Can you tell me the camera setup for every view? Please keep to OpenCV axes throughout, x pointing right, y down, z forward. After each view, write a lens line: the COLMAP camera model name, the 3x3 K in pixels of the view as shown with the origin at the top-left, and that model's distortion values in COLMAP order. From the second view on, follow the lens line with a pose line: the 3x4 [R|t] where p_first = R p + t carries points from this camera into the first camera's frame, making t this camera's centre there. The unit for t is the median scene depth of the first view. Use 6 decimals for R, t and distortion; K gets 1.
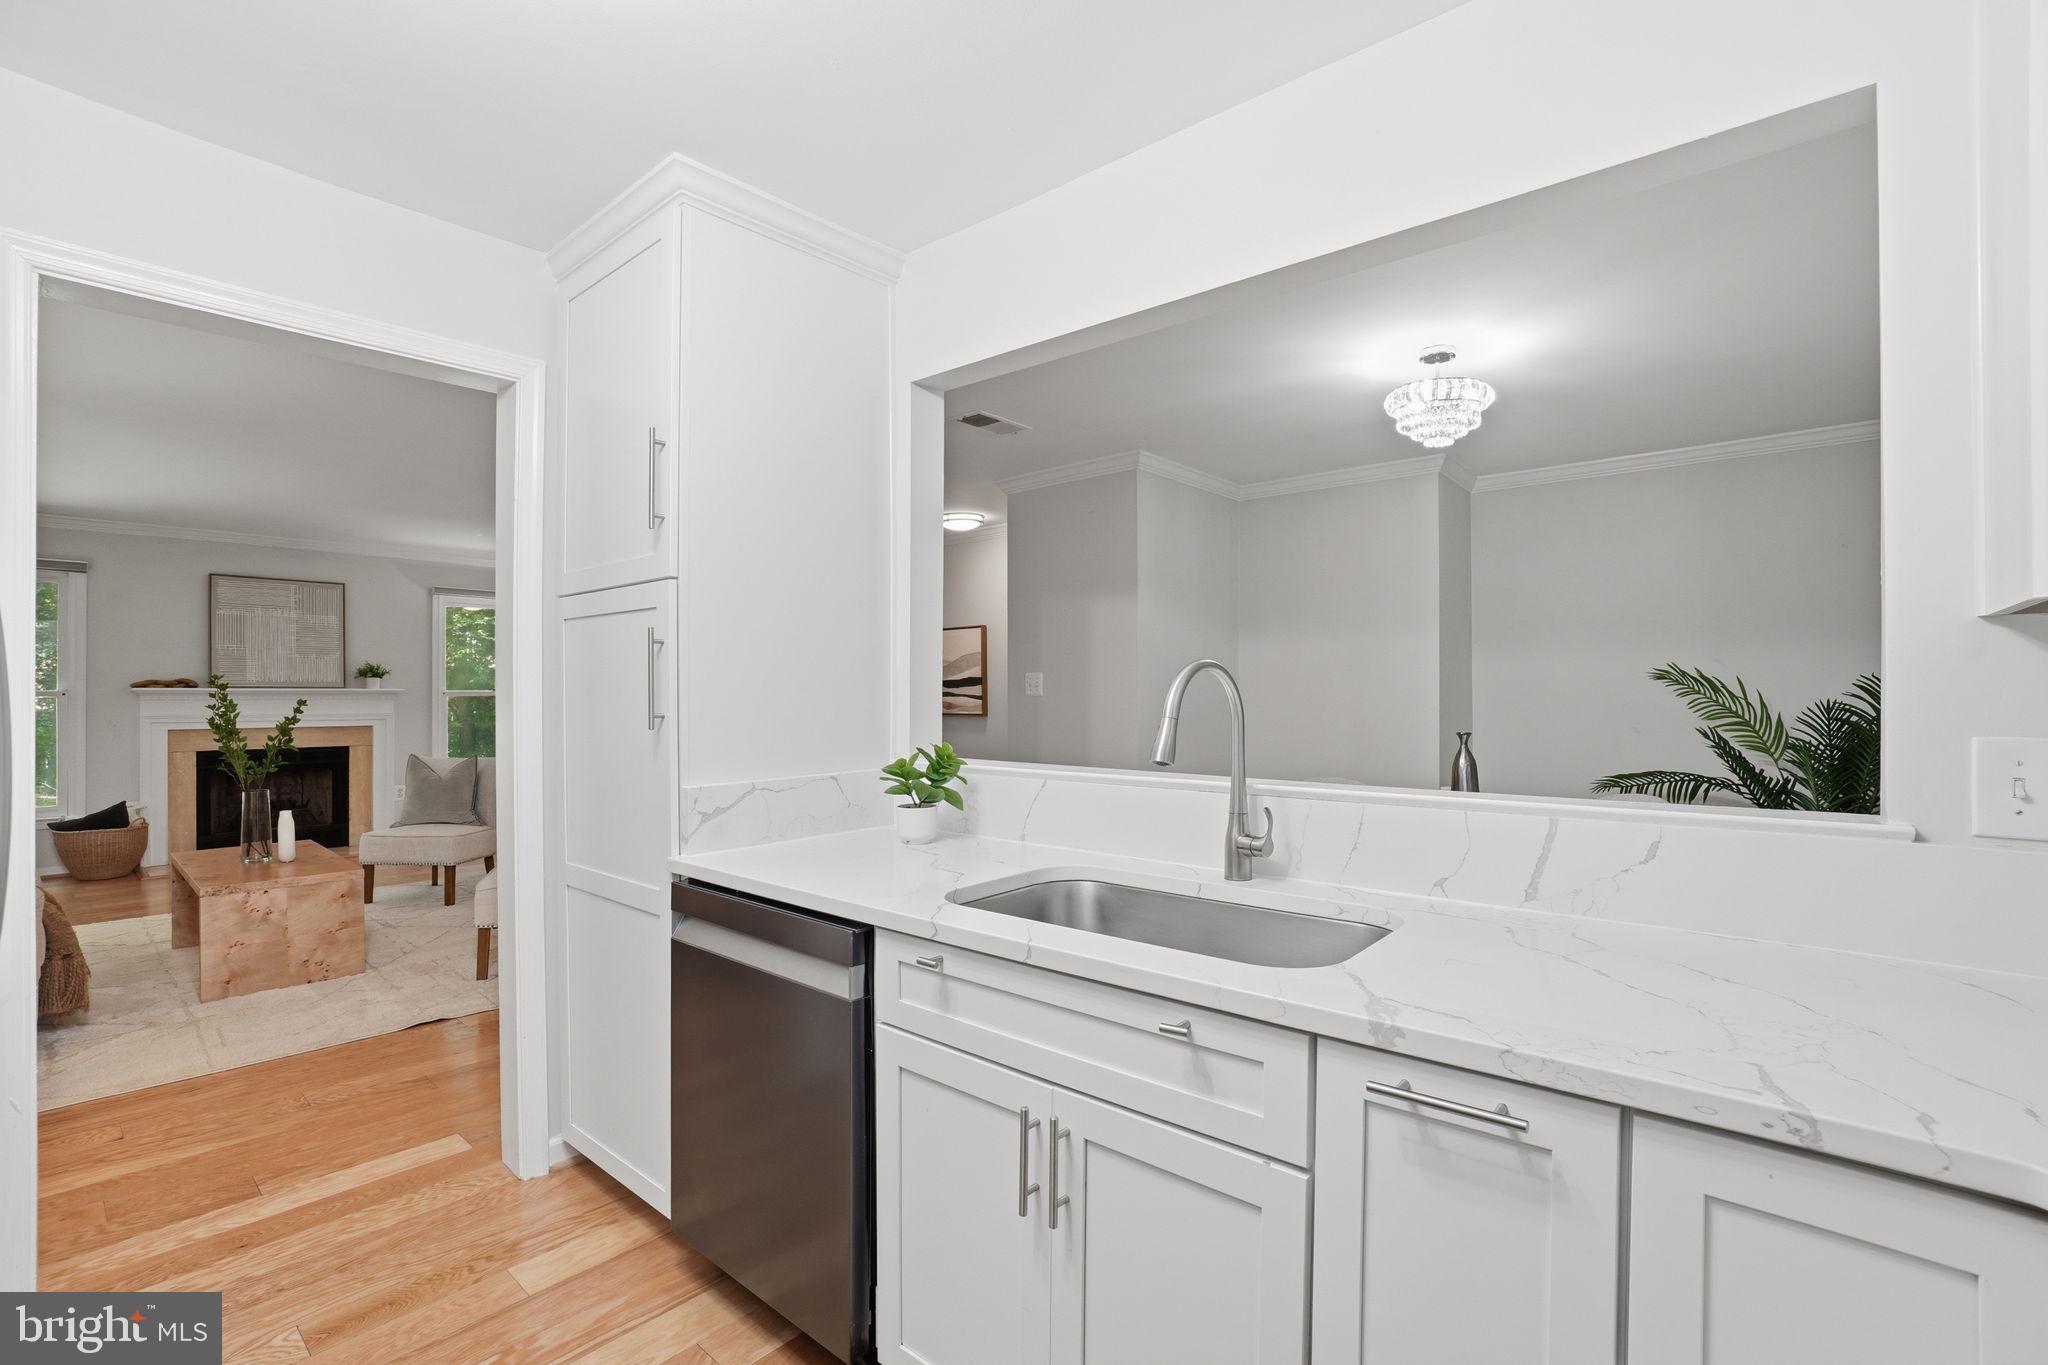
lens RADIAL K [[893.3, 0, 1010.7], [0, 893.3, 688.0], [0, 0, 1]] dist [-0.029785, 0.002449]
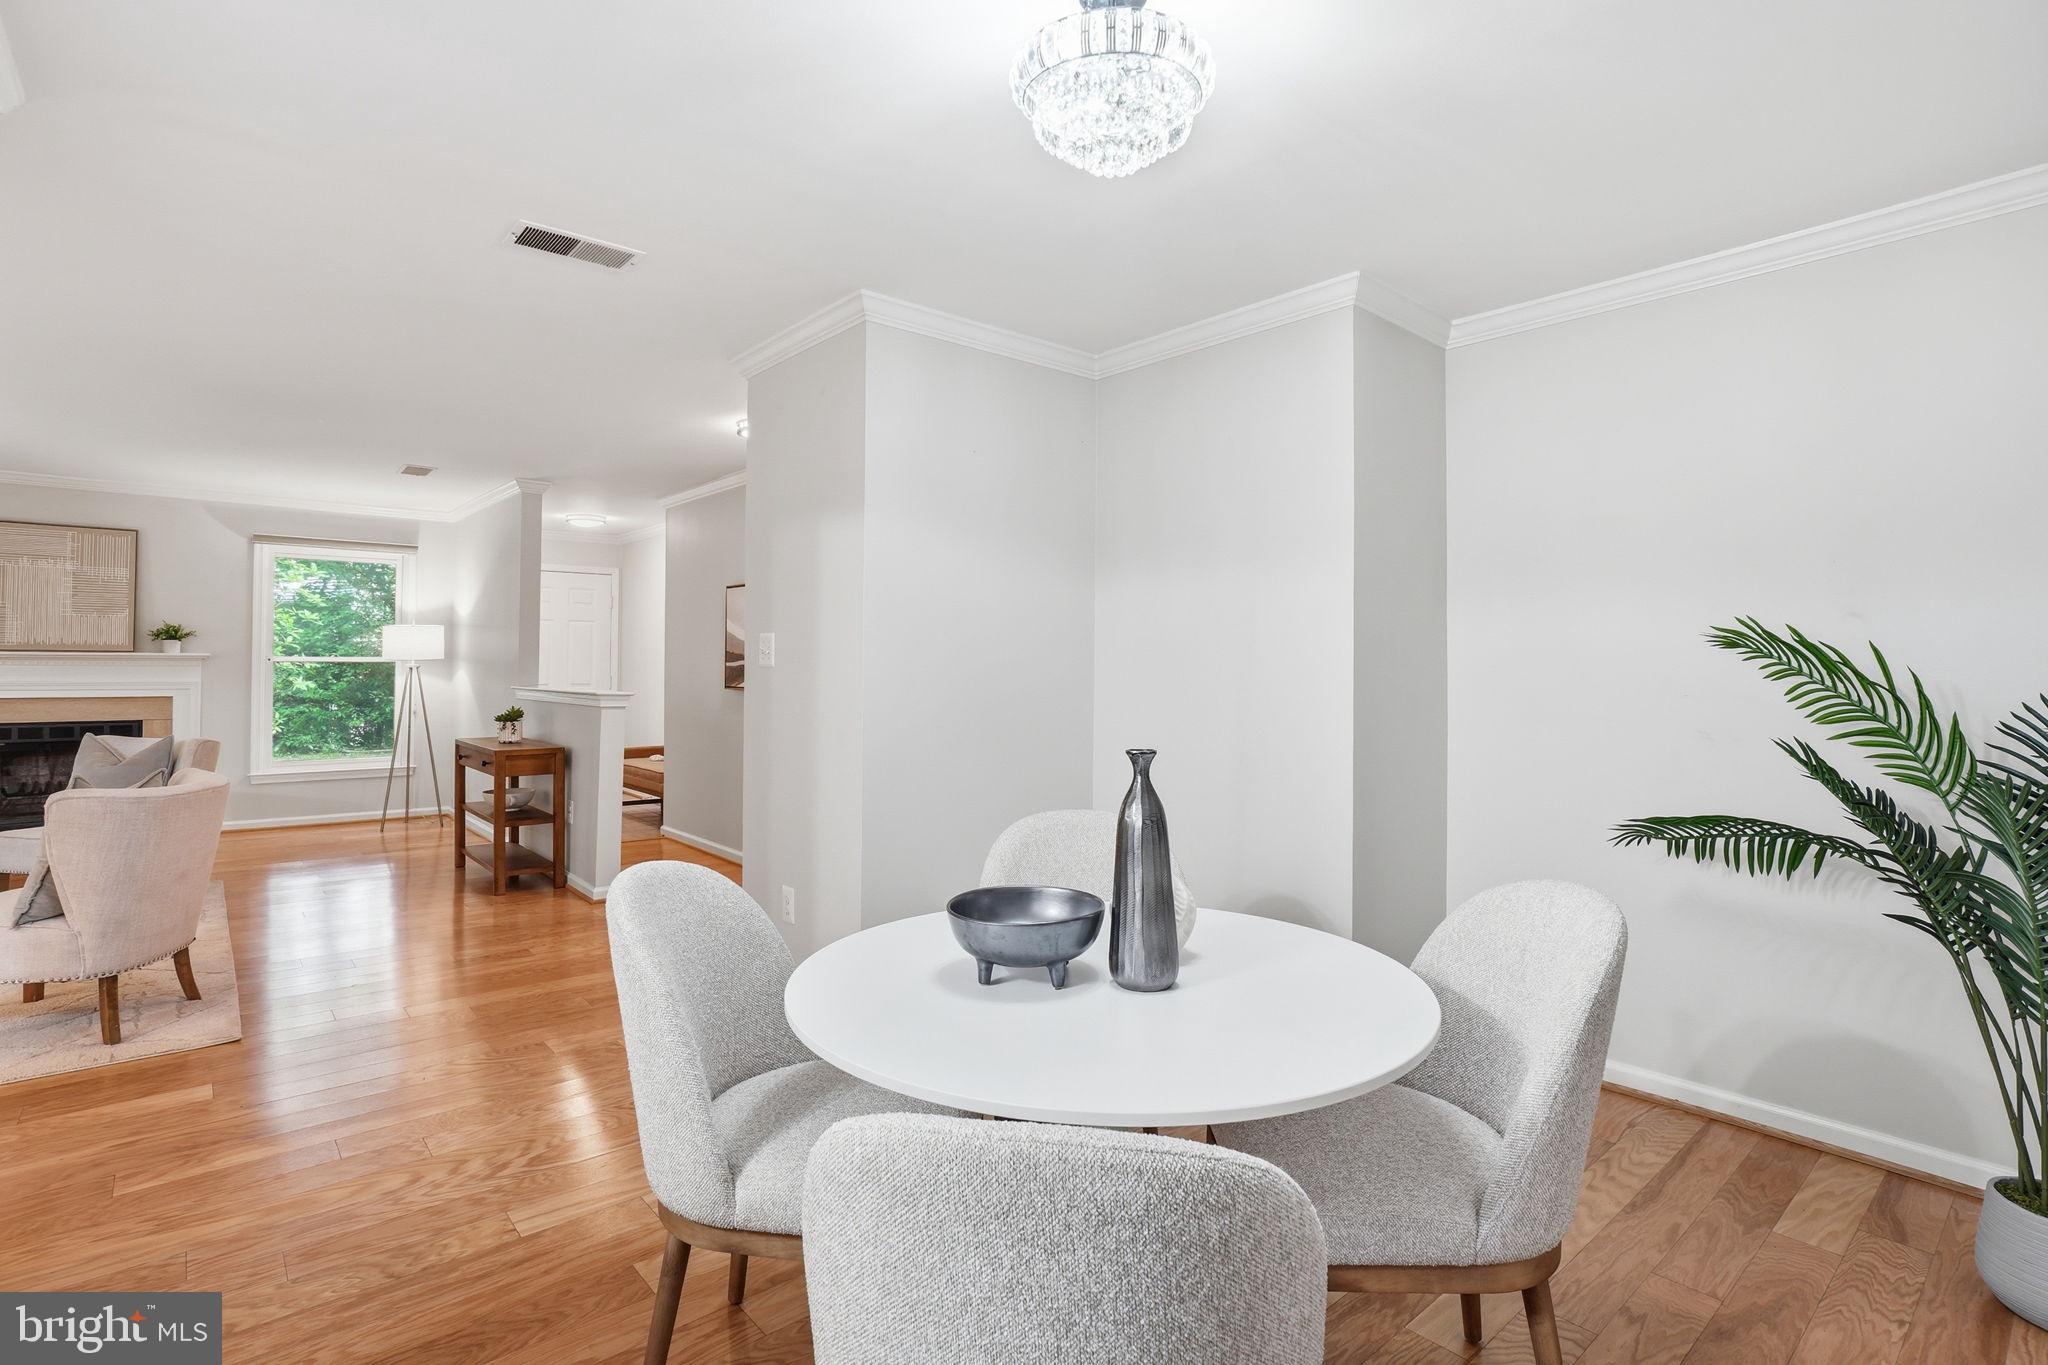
lens RADIAL K [[934.8, 0, 1066.6], [0, 934.8, 650.6], [0, 0, 1]] dist [-0.031186, 0.003896]
pose [[0.990112, 0.006447, -0.140133, 0.442512], [-0.007974, 0.999915, -0.010341, 0.001161], [0.140055, 0.011357, 0.990079, 0.405841]]
